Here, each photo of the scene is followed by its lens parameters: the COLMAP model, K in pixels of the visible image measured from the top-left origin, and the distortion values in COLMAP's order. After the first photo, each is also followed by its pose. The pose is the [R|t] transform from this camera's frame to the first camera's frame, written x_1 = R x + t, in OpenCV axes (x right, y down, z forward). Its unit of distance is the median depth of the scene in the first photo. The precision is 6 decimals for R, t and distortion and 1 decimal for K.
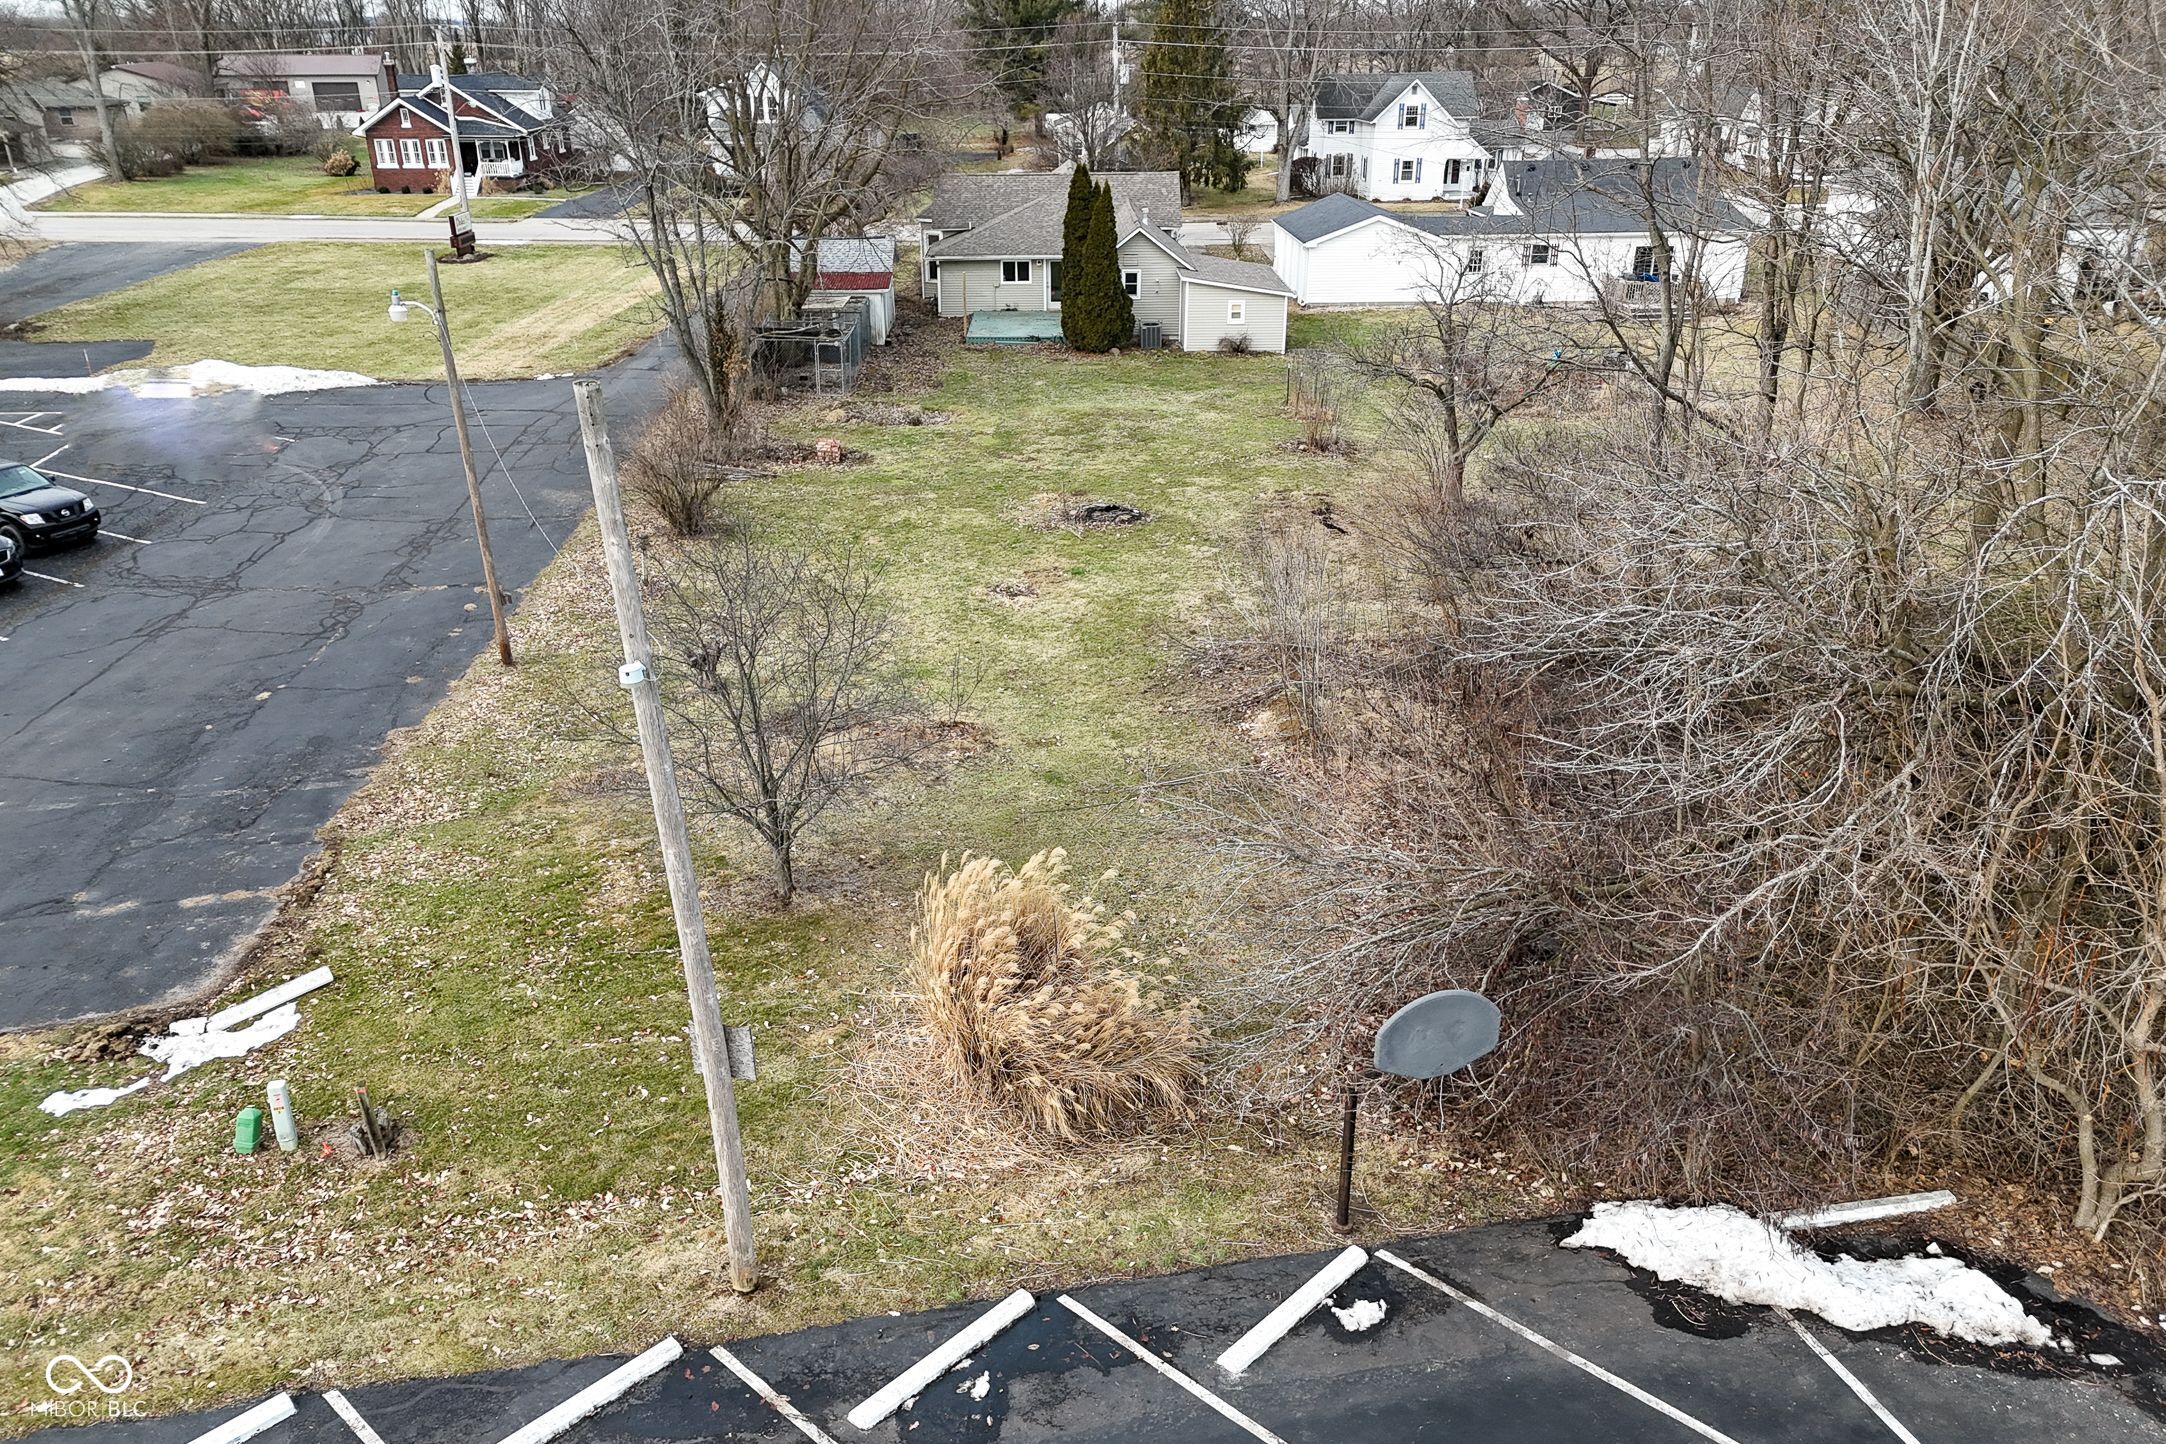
lens RADIAL K [[1604.7, 0, 1086.2], [0, 1604.7, 781.9], [0, 0, 1]] dist [0.063341, -0.055851]
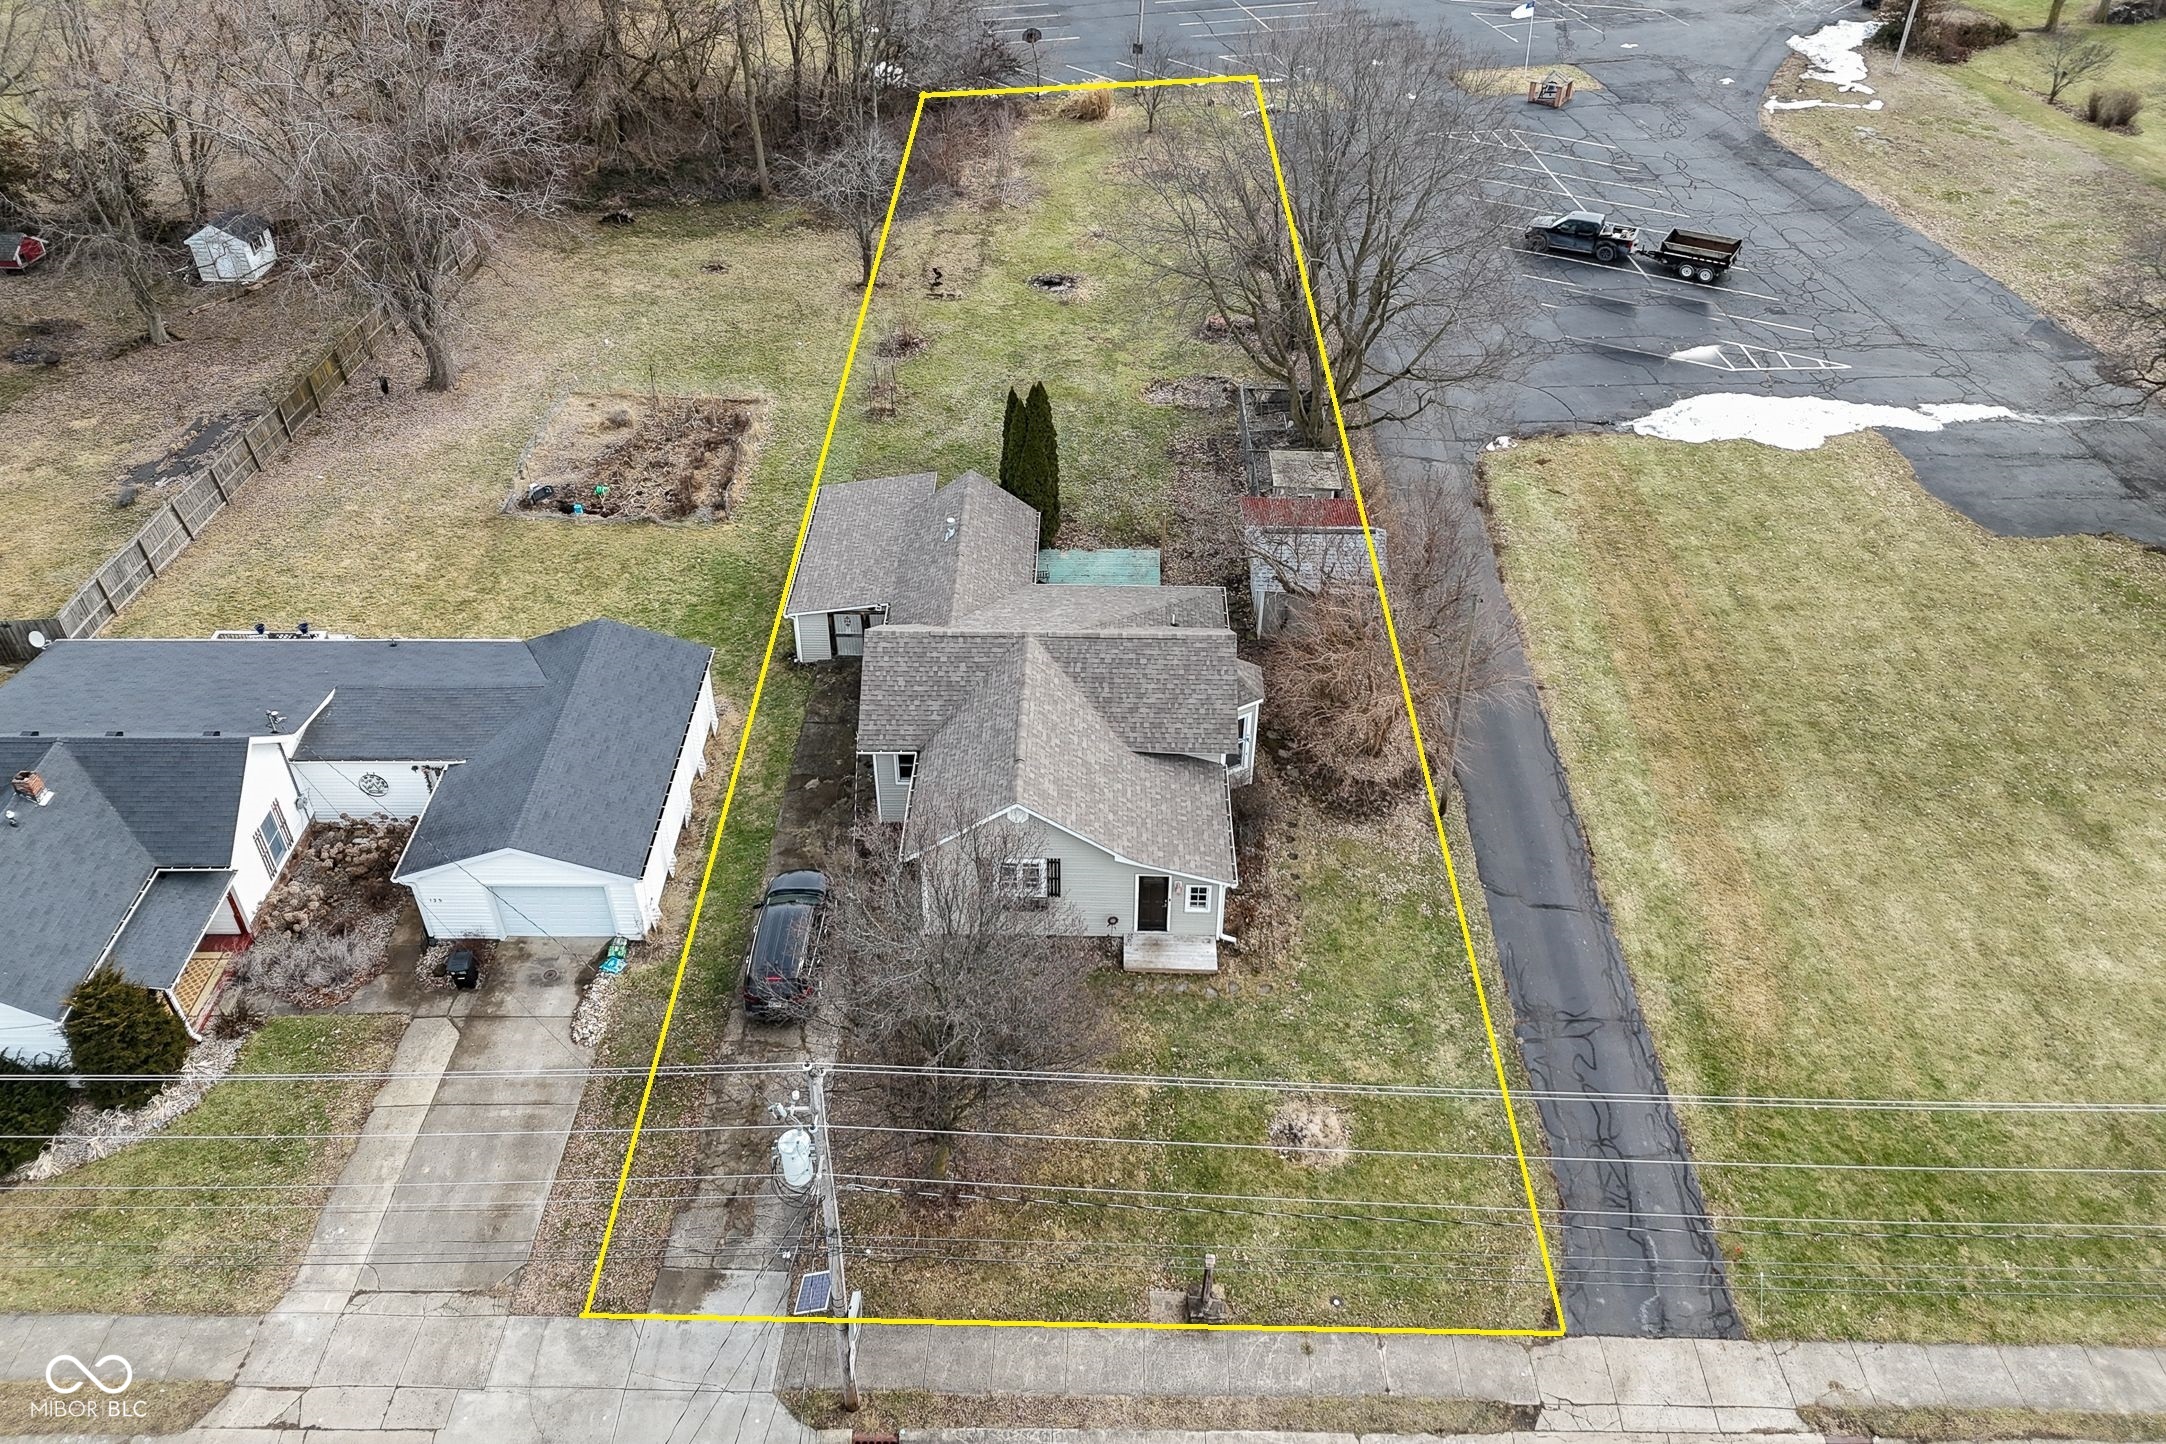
lens RADIAL K [[1606.0, 0, 1070.8], [0, 1606.0, 674.9], [0, 0, 1]] dist [0.072081, -0.066699]
pose [[-0.999099, -0.018274, 0.038300, -0.077552], [0.025700, 0.457646, 0.888763, -1.386233], [-0.033769, 0.888947, -0.456764, 1.921960]]
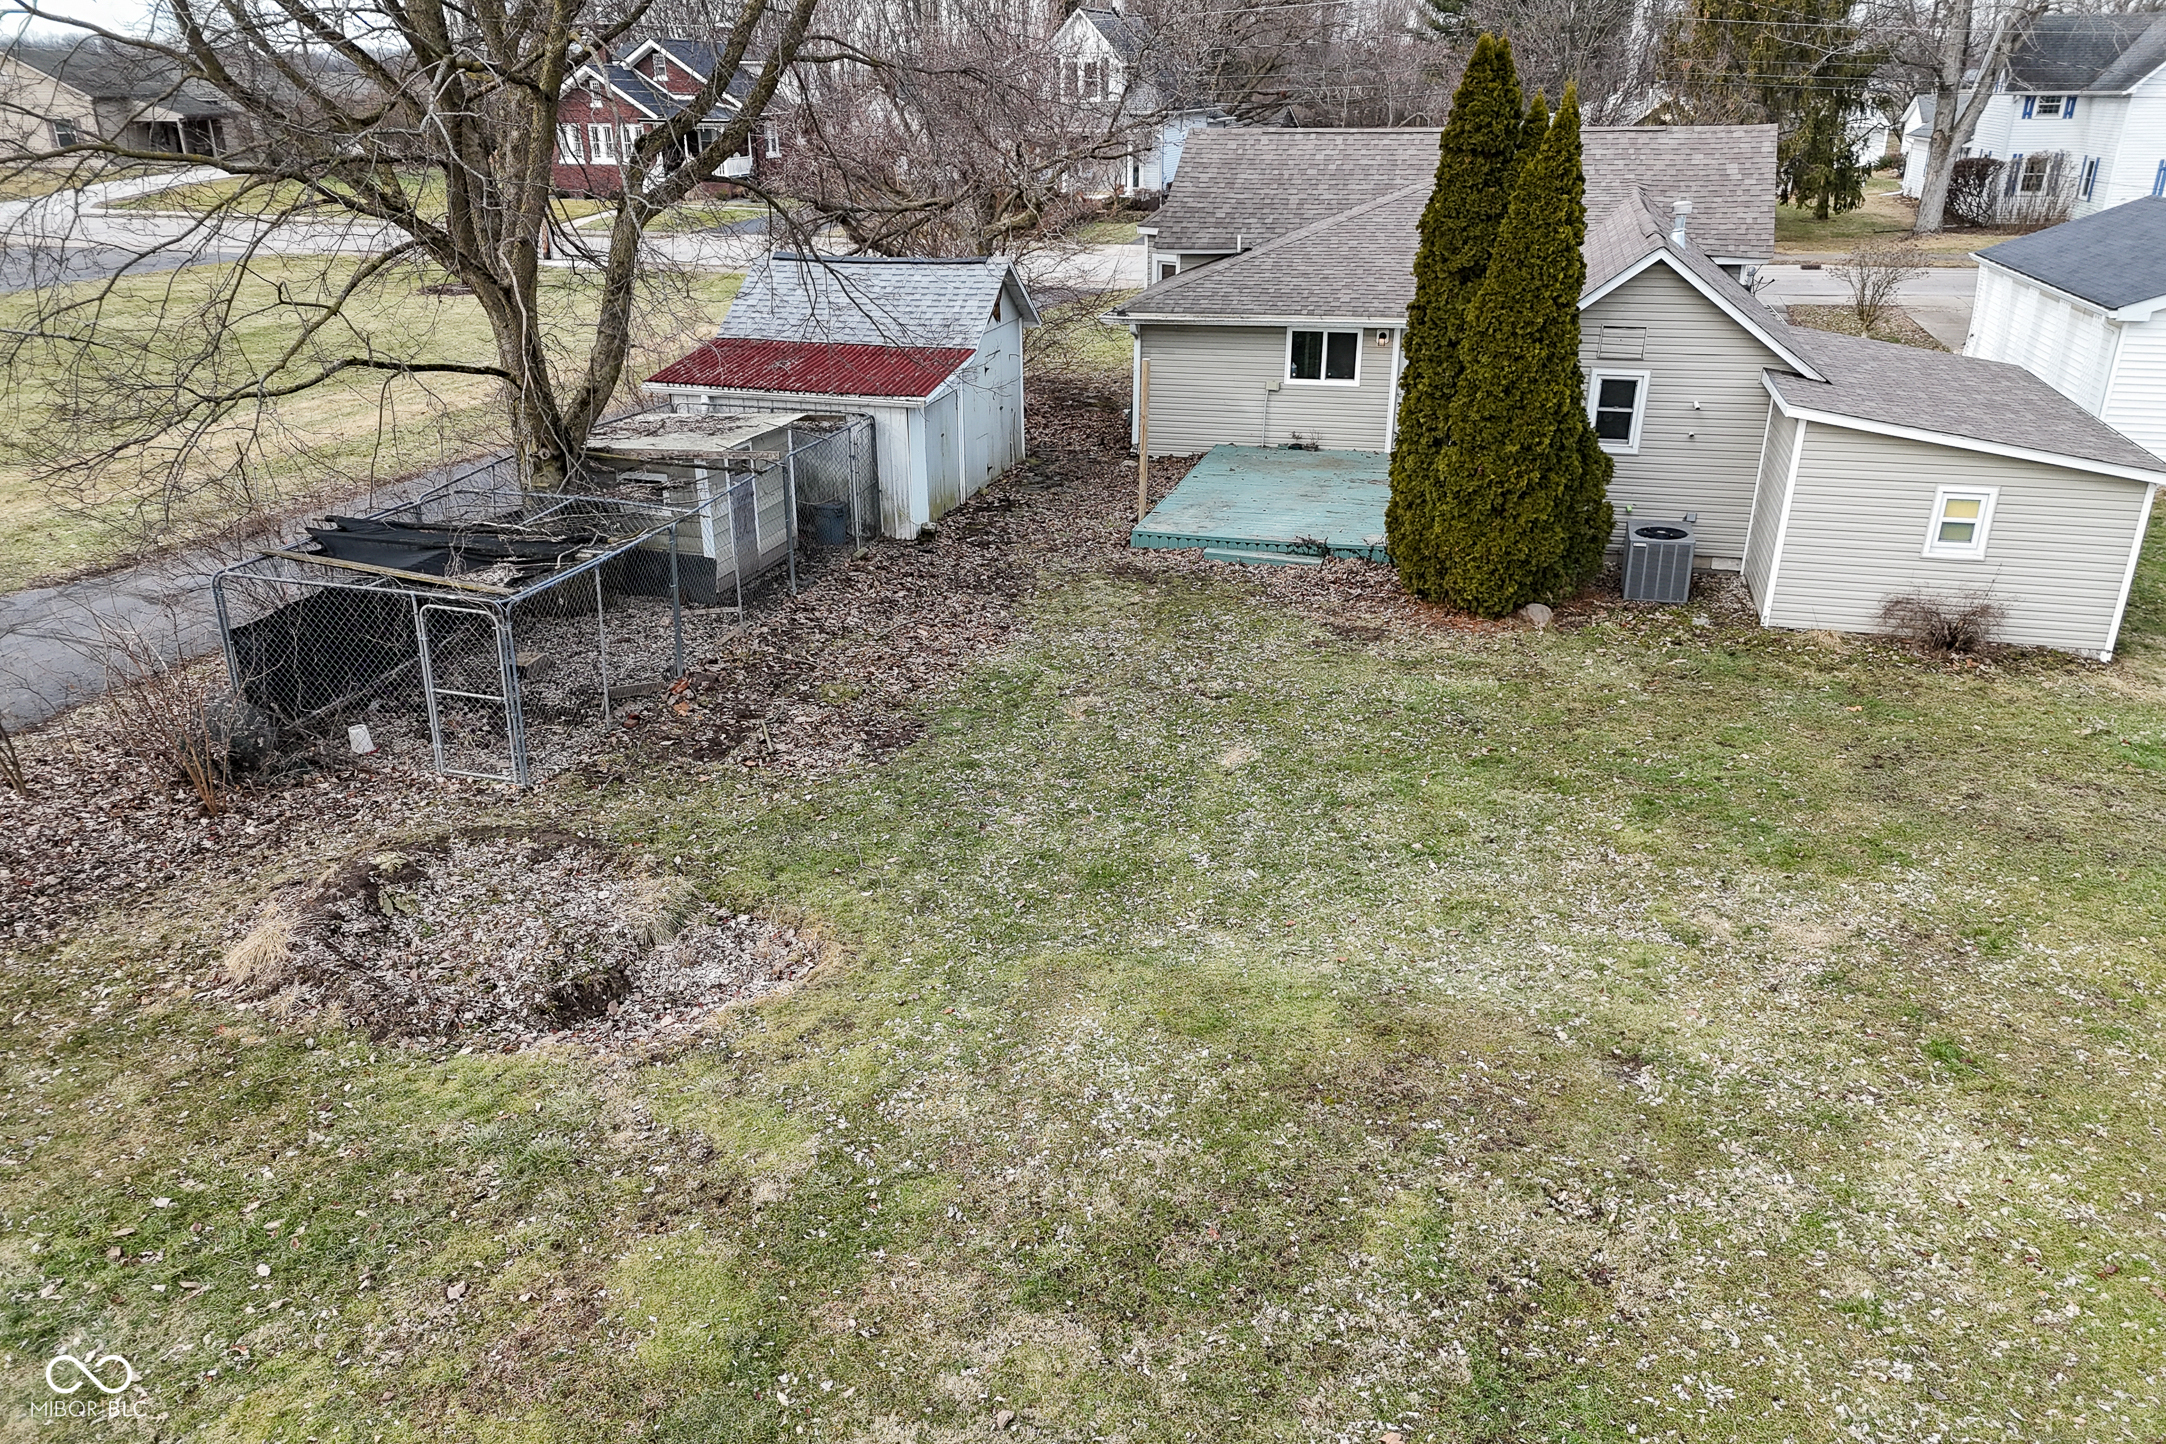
lens RADIAL K [[1630.0, 0, 1074.7], [0, 1630.0, 793.0], [0, 0, 1]] dist [0.074658, -0.077519]
pose [[0.958095, 0.114143, -0.262727, 0.024468], [-0.120533, 0.992675, -0.008281, -0.271277], [0.259857, 0.039601, 0.964835, 0.815986]]
